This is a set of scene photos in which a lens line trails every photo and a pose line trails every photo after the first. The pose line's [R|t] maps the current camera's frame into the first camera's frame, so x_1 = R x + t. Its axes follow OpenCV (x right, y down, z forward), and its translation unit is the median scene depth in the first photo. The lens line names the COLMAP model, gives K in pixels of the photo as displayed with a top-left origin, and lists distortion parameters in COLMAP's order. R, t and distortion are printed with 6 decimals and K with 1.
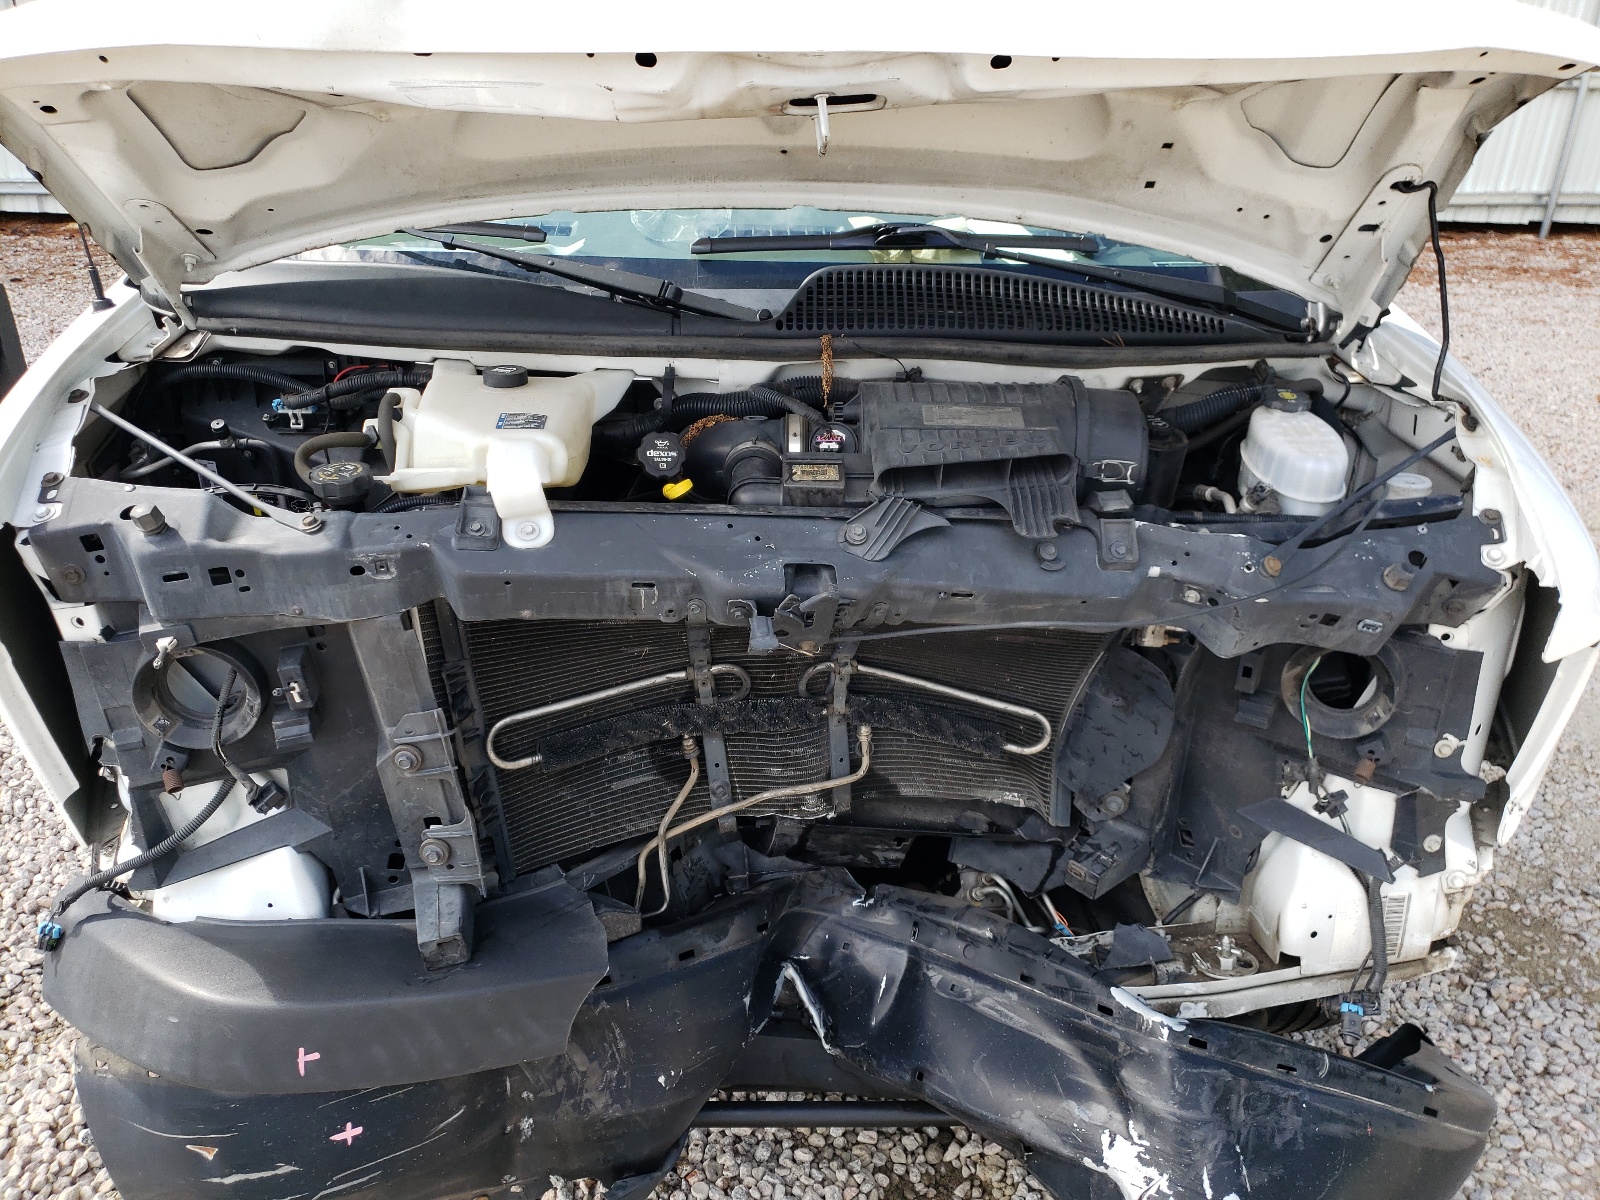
lens RADIAL K [[1231.5, 0, 822.9], [0, 1231.5, 599.0], [0, 0, 1]] dist [-0.018552, 0.006515]
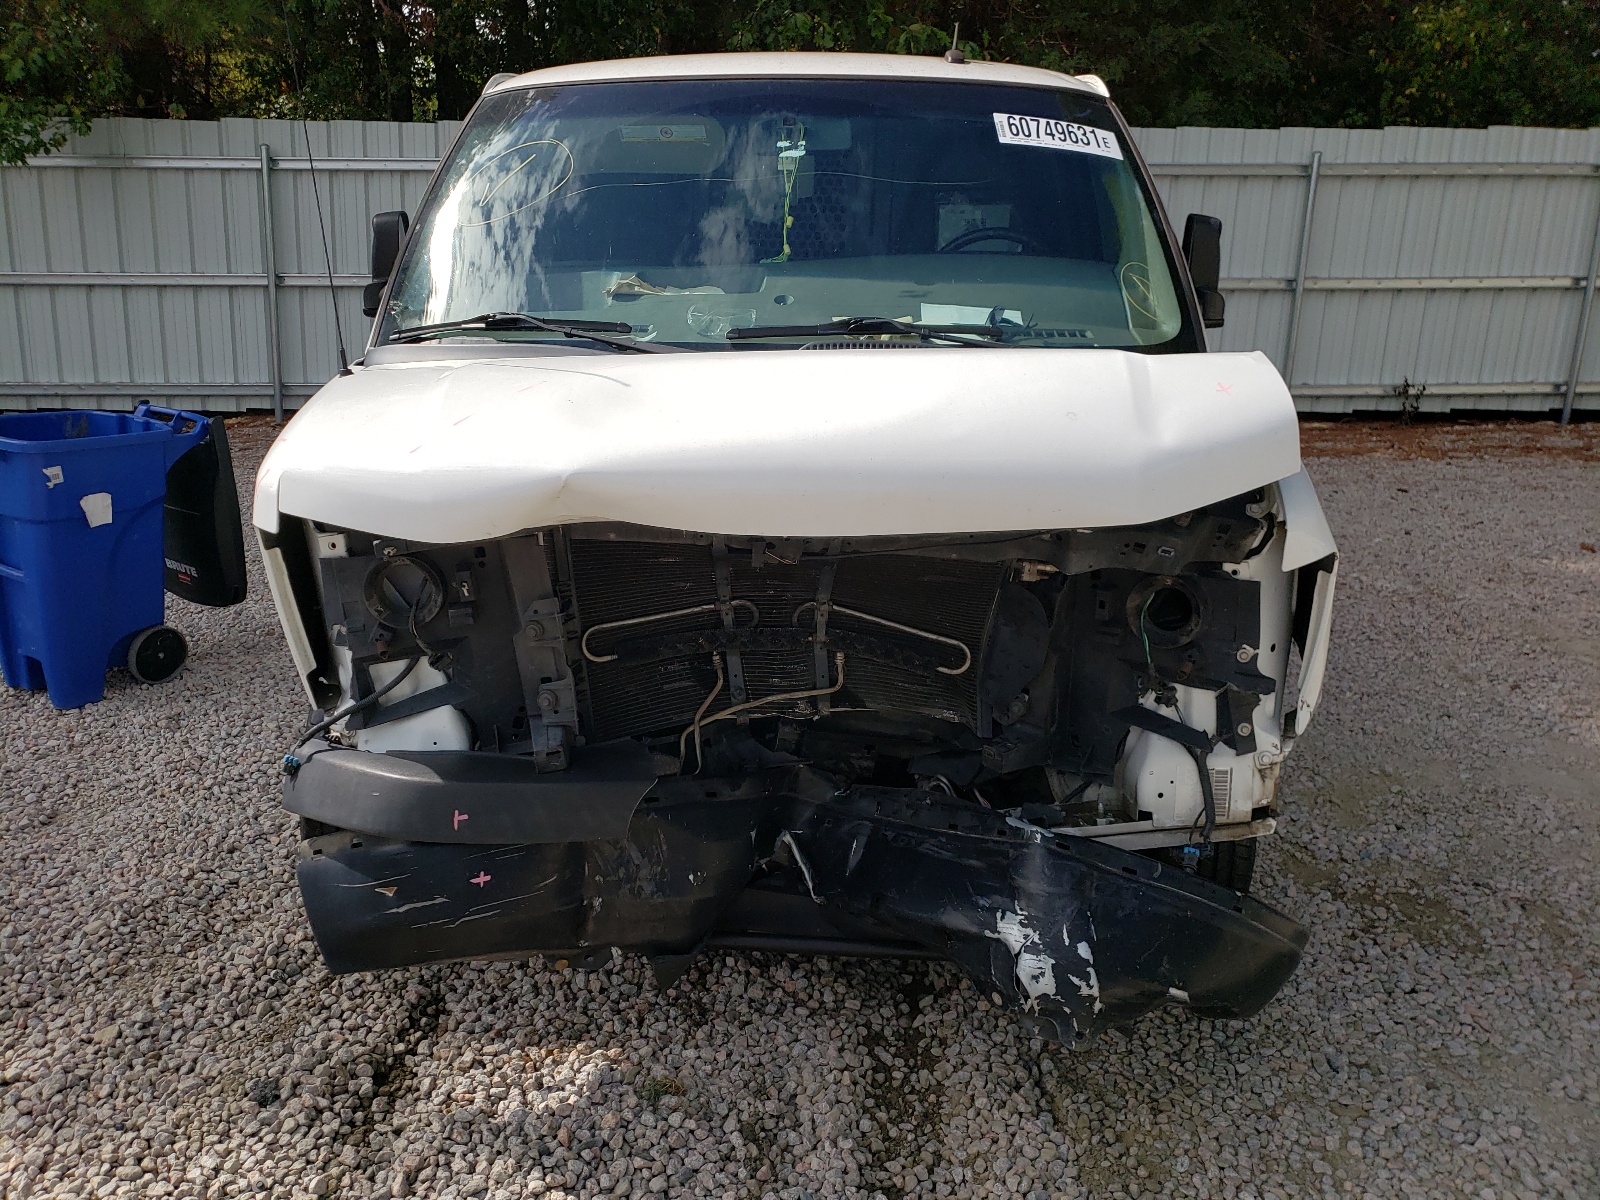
lens RADIAL K [[1201.5, 0, 800.0], [0, 1201.5, 600.0], [0, 0, 1]] dist [-0.009220, -0.011785]
pose [[0.997330, -0.001093, -0.073013, 0.088905], [-0.010487, 0.987378, -0.158035, 0.261516], [0.072265, 0.158378, 0.984730, -0.383524]]
